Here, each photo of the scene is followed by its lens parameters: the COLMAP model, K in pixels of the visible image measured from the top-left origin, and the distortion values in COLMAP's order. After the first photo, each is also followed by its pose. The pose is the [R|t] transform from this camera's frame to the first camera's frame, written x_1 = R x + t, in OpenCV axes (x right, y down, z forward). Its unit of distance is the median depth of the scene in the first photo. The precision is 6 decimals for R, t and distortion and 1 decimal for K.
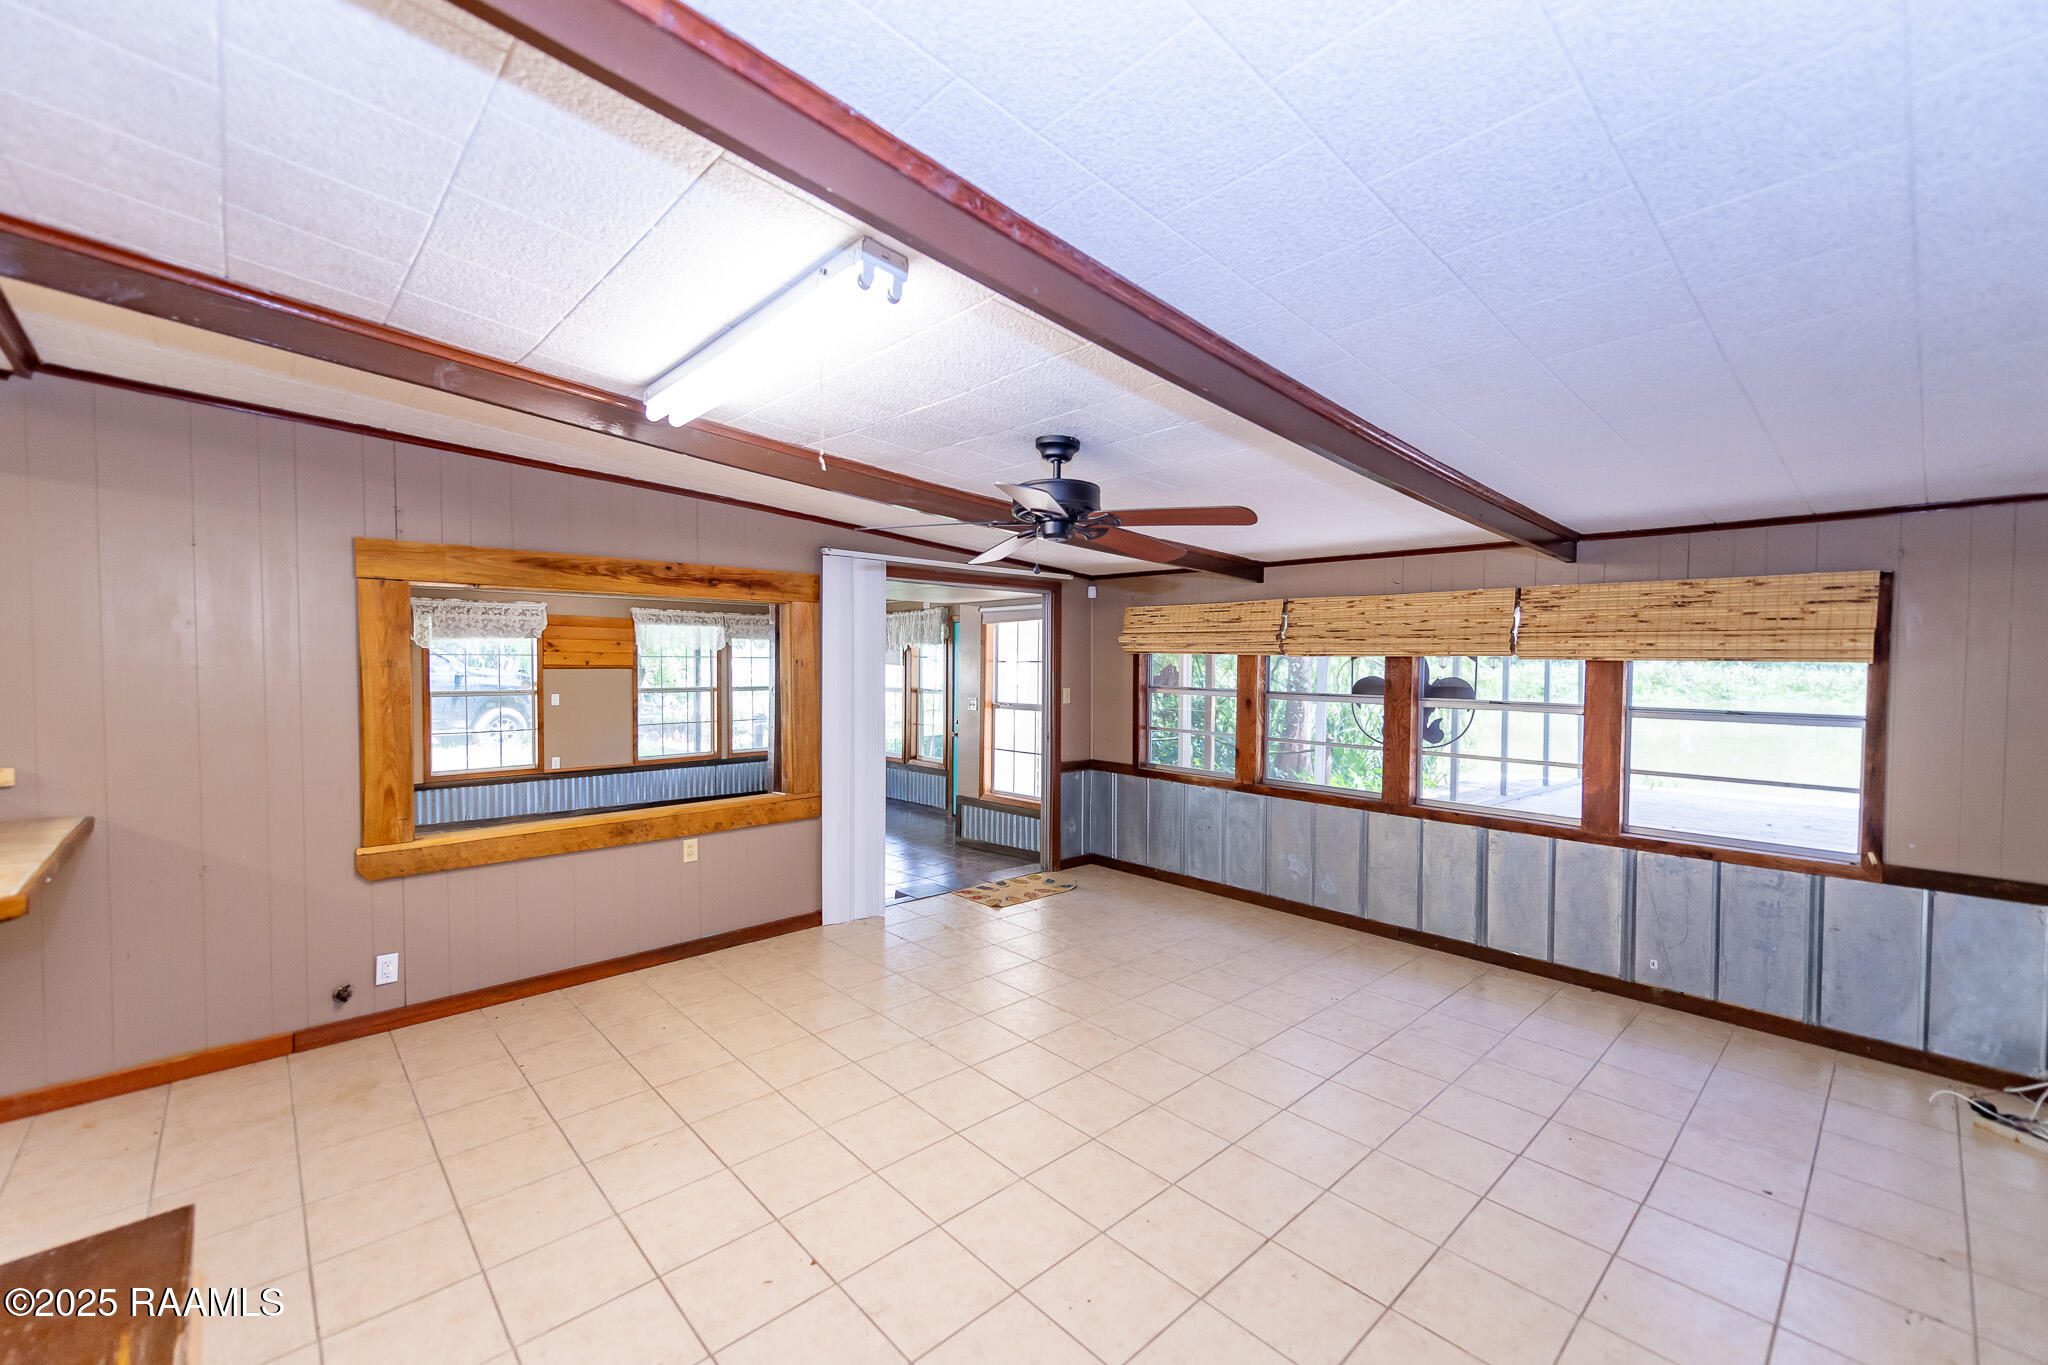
lens RADIAL K [[836.2, 0, 1015.9], [0, 836.2, 685.2], [0, 0, 1]] dist [0.022076, -0.006934]
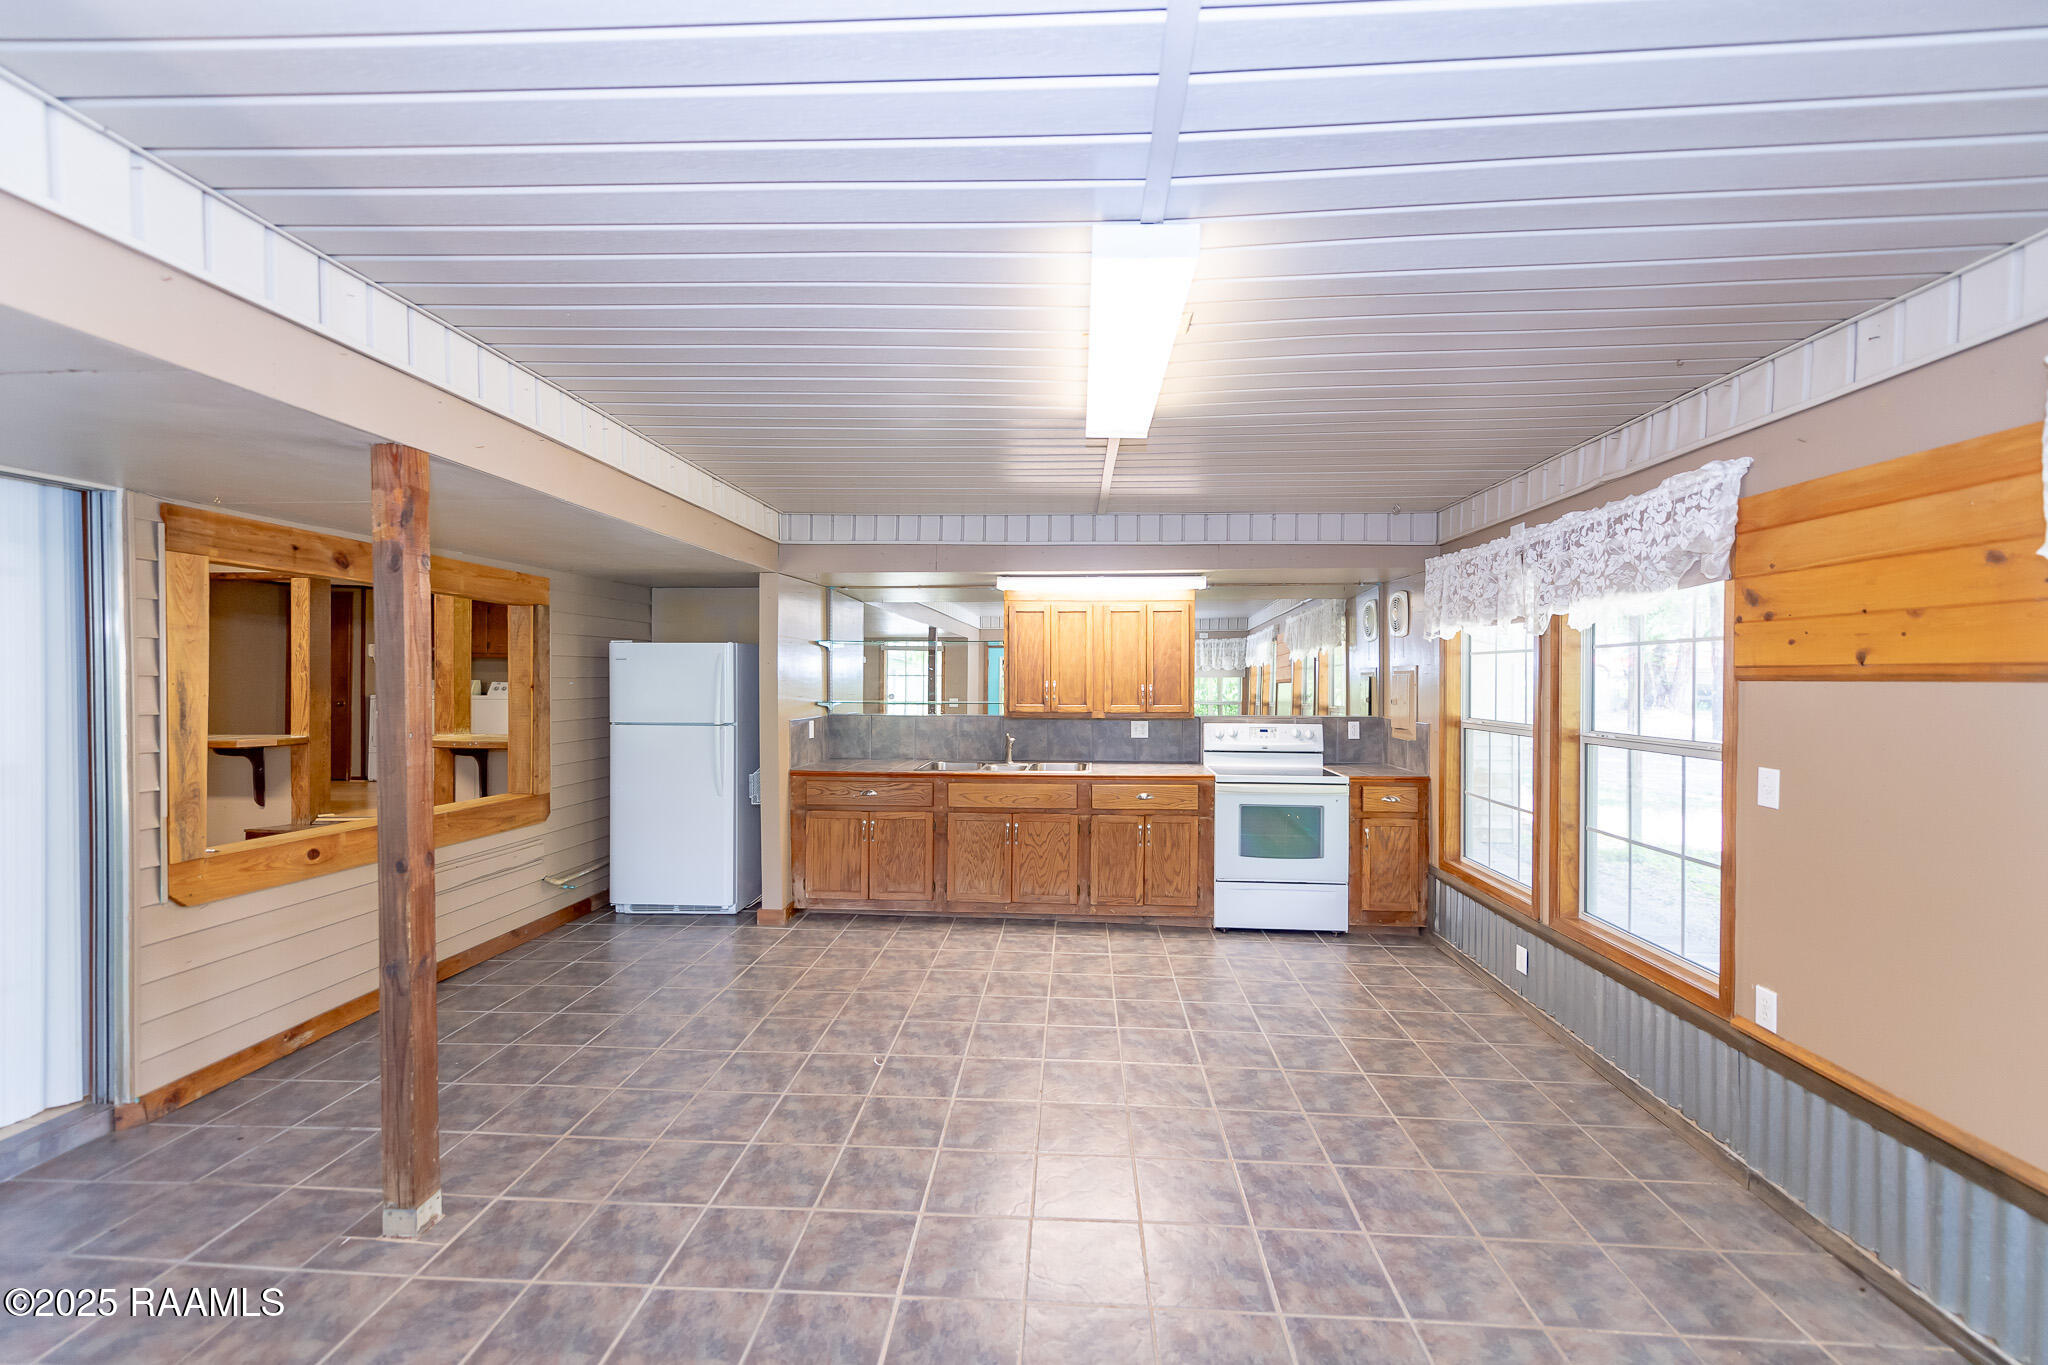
lens RADIAL K [[836.2, 0, 1015.9], [0, 836.2, 685.2], [0, 0, 1]] dist [0.022076, -0.006934]
pose [[-0.741995, 0.000285, -0.670406, -0.314942], [-0.024552, 0.999317, 0.027599, -0.037132], [0.669956, 0.036939, -0.741481, 1.998523]]
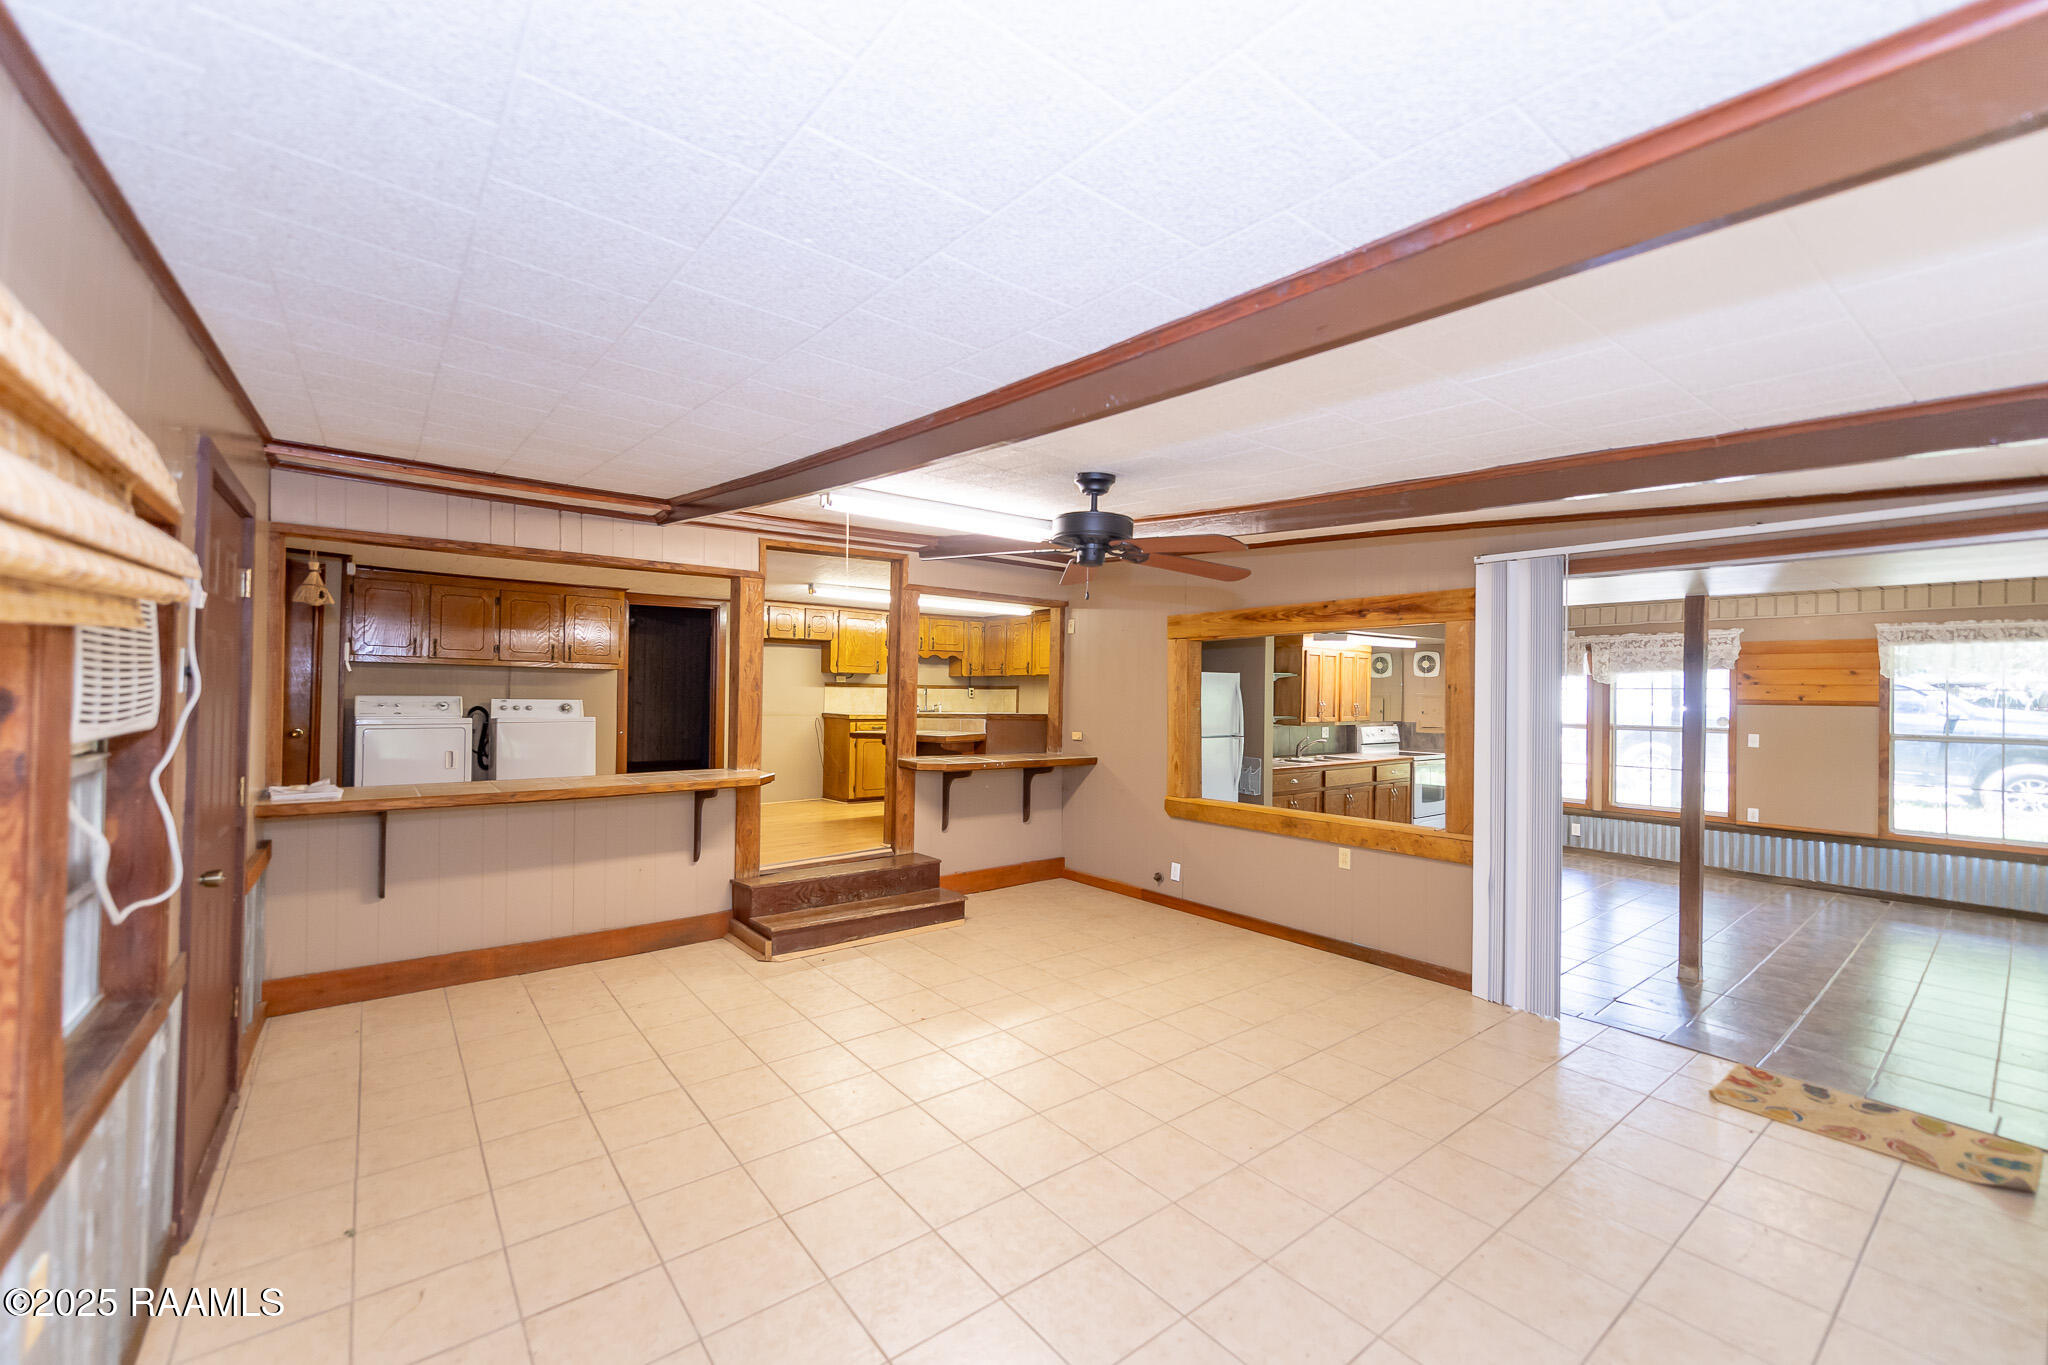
lens RADIAL K [[836.2, 0, 1015.9], [0, 836.2, 685.2], [0, 0, 1]] dist [0.022076, -0.006934]
pose [[-0.089586, -0.012829, -0.995896, 0.720362], [-0.039099, 0.999192, -0.009354, -0.003128], [0.995211, 0.038101, -0.090015, 0.635381]]
